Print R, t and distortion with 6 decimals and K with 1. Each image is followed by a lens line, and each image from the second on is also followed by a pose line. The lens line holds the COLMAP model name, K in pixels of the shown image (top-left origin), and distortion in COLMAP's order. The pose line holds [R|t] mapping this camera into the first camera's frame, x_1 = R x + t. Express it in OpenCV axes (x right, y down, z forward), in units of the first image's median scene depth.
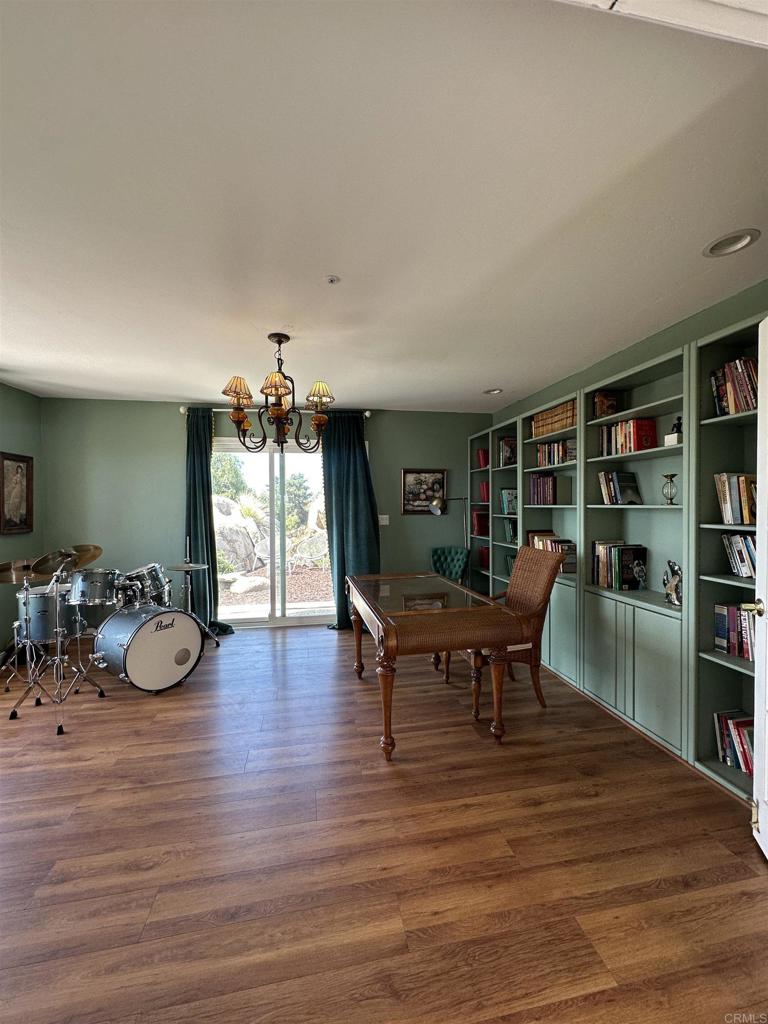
lens RADIAL K [[411.6, 0, 387.2], [0, 411.6, 510.7], [0, 0, 1]] dist [-0.002782, 0.000108]
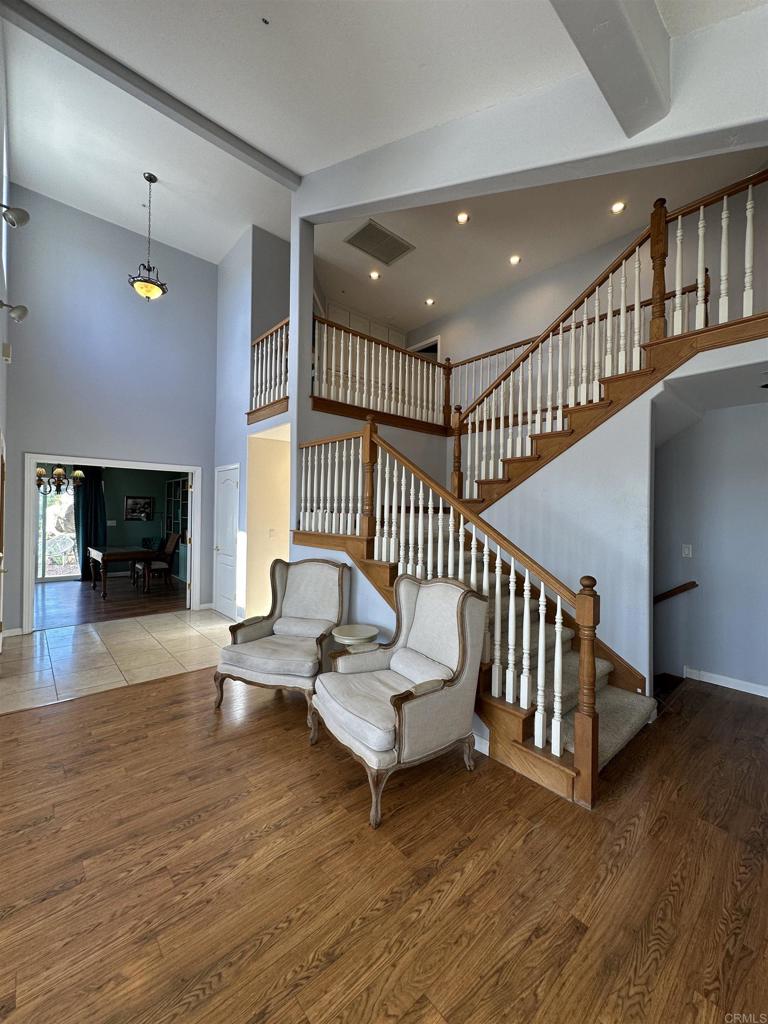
lens RADIAL K [[411.6, 0, 387.2], [0, 411.6, 510.7], [0, 0, 1]] dist [-0.002782, 0.000108]
pose [[0.859296, 0.018298, 0.511151, 0.109895], [-0.010278, 0.999776, -0.018510, -0.013555], [-0.511375, 0.010651, 0.859292, -1.251430]]
